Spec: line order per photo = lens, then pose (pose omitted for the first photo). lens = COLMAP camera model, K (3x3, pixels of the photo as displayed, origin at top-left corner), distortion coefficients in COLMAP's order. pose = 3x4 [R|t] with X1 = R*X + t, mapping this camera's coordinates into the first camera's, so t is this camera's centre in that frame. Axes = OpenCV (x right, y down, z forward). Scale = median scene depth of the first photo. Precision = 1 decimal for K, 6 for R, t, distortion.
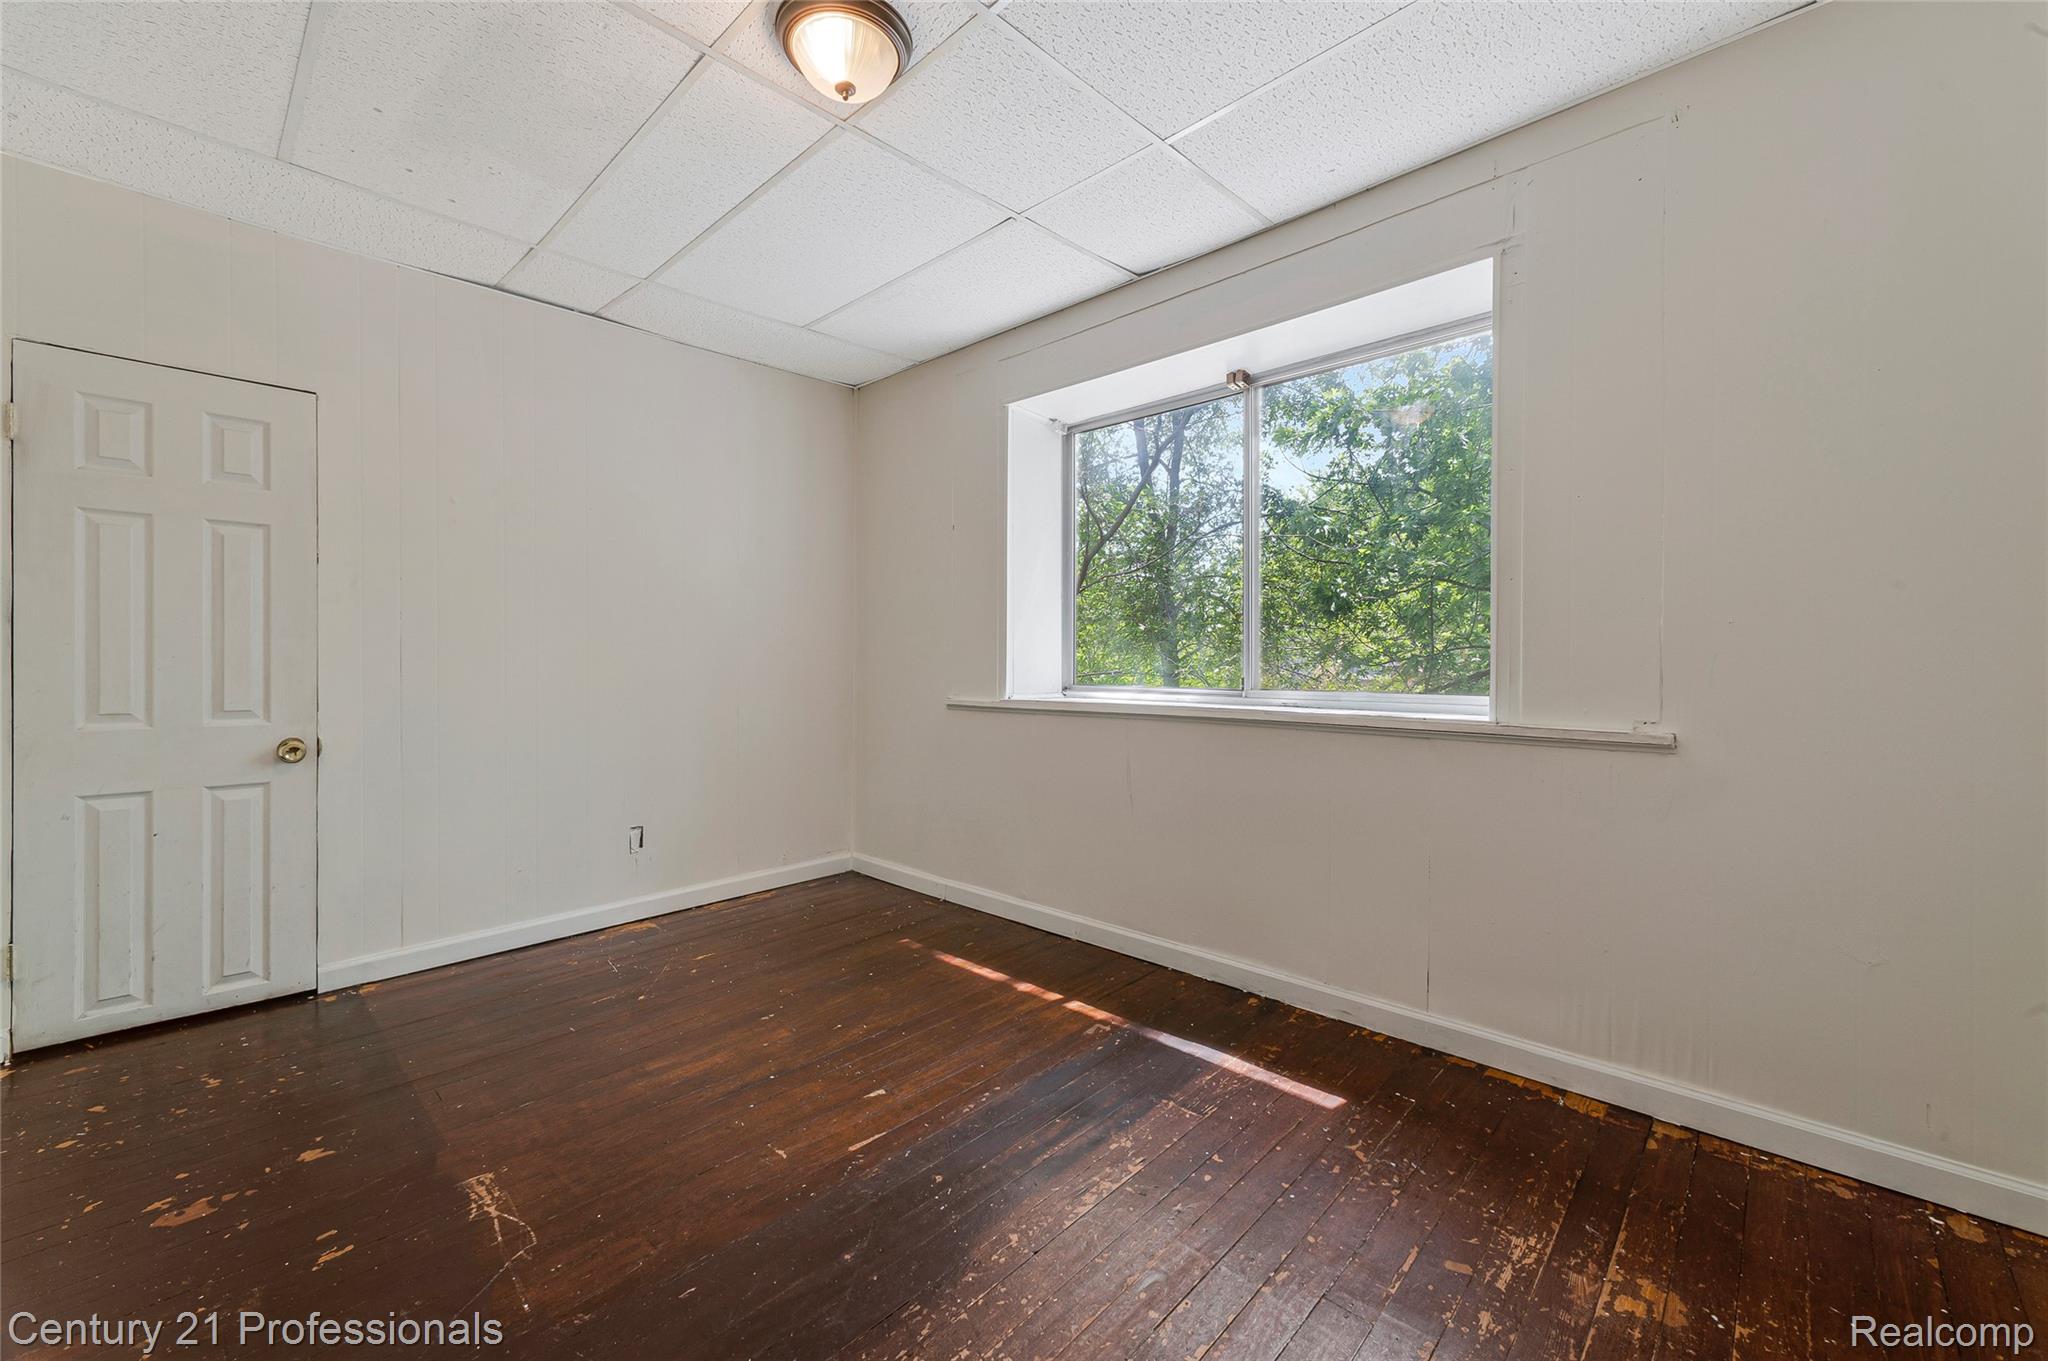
lens RADIAL K [[810.5, 0, 1032.8], [0, 810.5, 671.5], [0, 0, 1]] dist [0.000178, -0.000160]
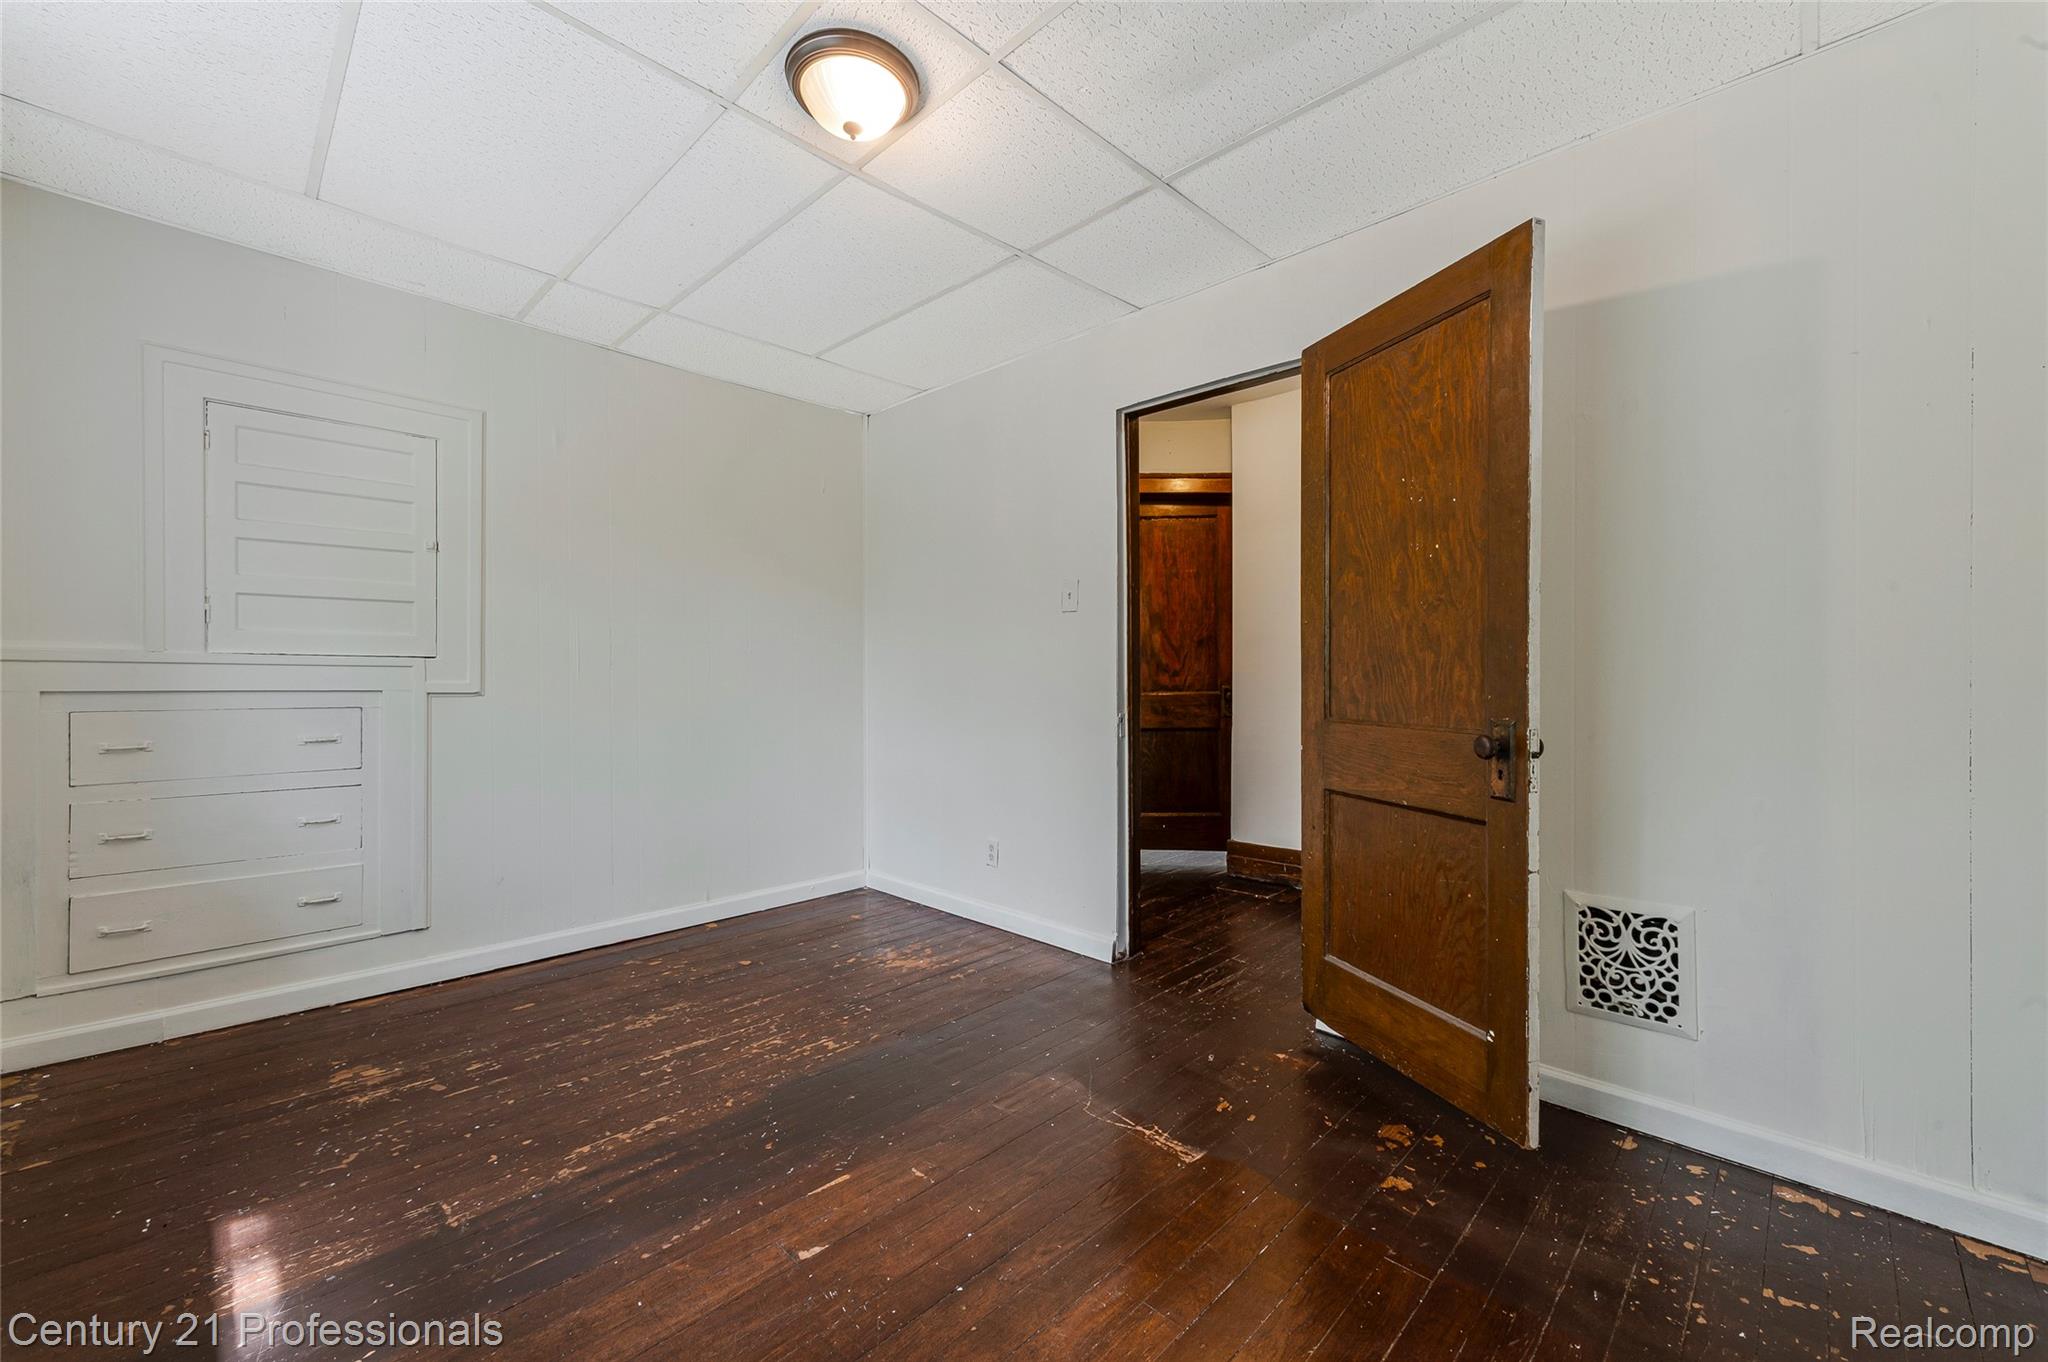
lens RADIAL K [[810.5, 0, 1032.8], [0, 810.5, 672.0], [0, 0, 1]] dist [0.000178, -0.000160]
pose [[-0.999825, -0.001974, 0.018606, -0.469194], [-0.001813, 0.999961, 0.008665, -0.025515], [-0.018622, 0.008630, -0.999789, 1.986097]]
